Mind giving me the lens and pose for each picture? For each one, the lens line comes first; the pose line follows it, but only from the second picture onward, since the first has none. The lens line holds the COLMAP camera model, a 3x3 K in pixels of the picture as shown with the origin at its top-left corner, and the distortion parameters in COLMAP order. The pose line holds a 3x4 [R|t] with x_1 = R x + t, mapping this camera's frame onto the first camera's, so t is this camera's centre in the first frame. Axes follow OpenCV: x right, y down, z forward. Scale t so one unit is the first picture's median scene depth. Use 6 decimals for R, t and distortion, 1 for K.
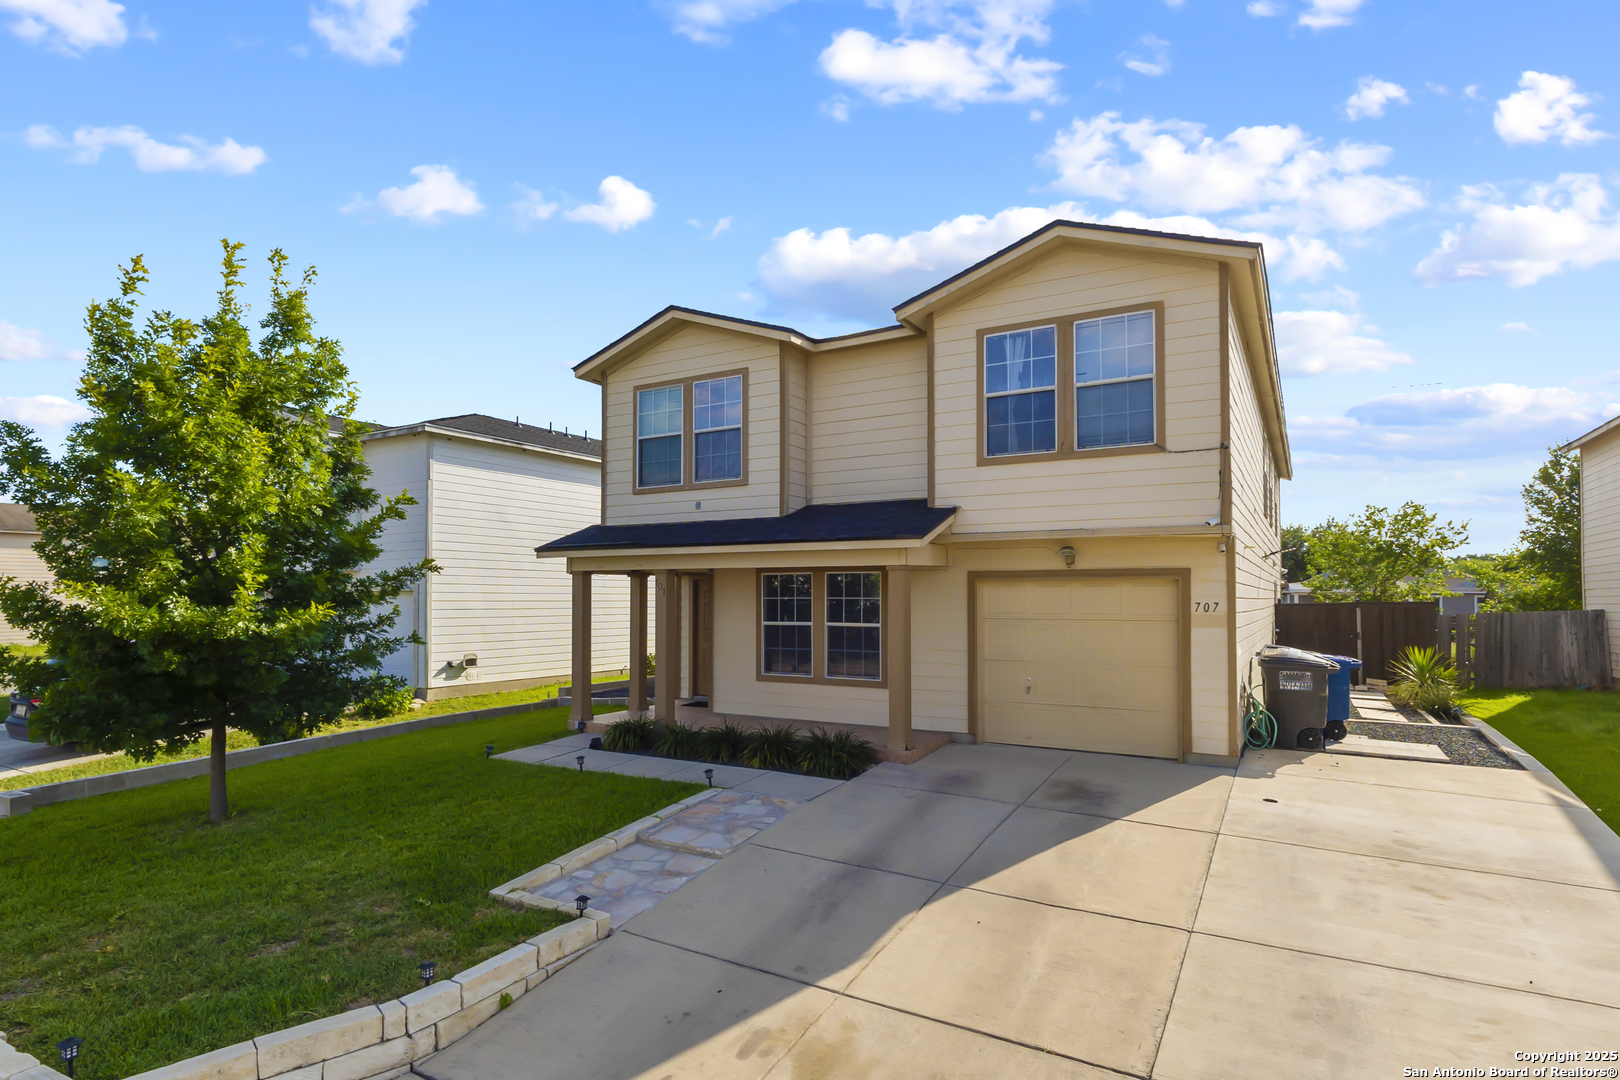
lens RADIAL K [[861.3, 0, 824.4], [0, 861.3, 549.1], [0, 0, 1]] dist [-0.001959, -0.000705]
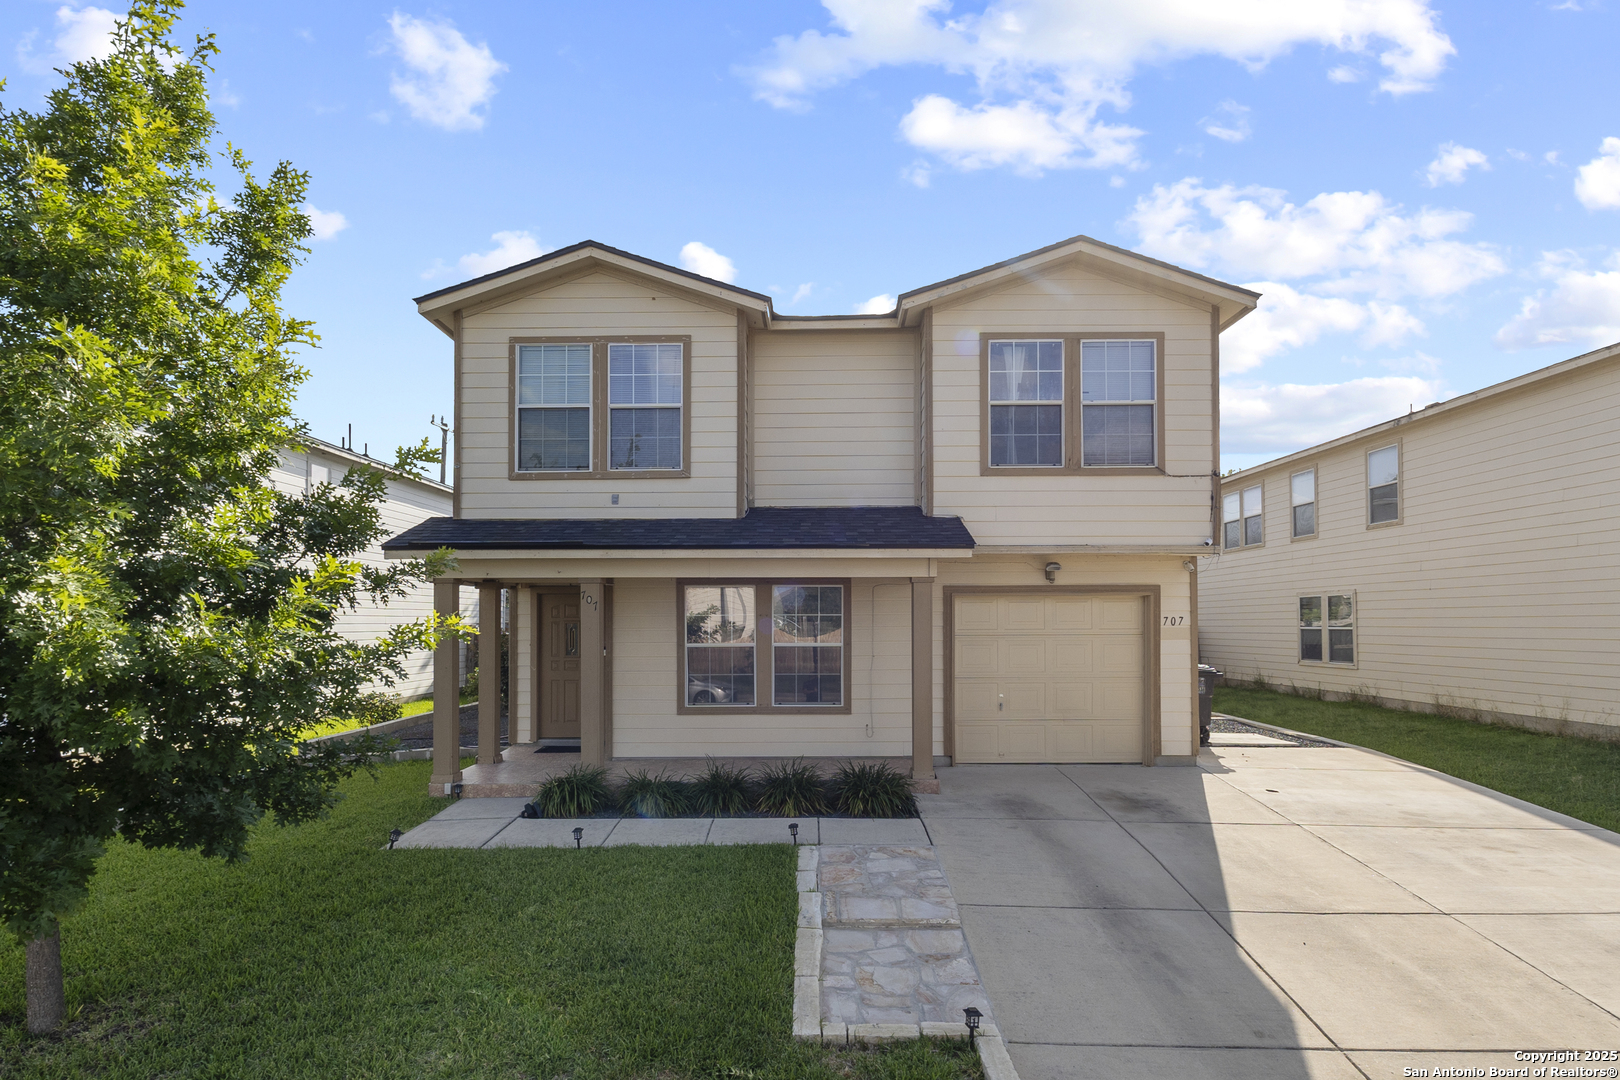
lens RADIAL K [[861.3, 0, 848.2], [0, 861.3, 589.9], [0, 0, 1]] dist [-0.001959, -0.000705]
pose [[0.870818, 0.013074, 0.491432, -0.419619], [-0.022820, 0.999644, 0.013844, 0.020692], [-0.491076, -0.023270, 0.870806, 0.237361]]
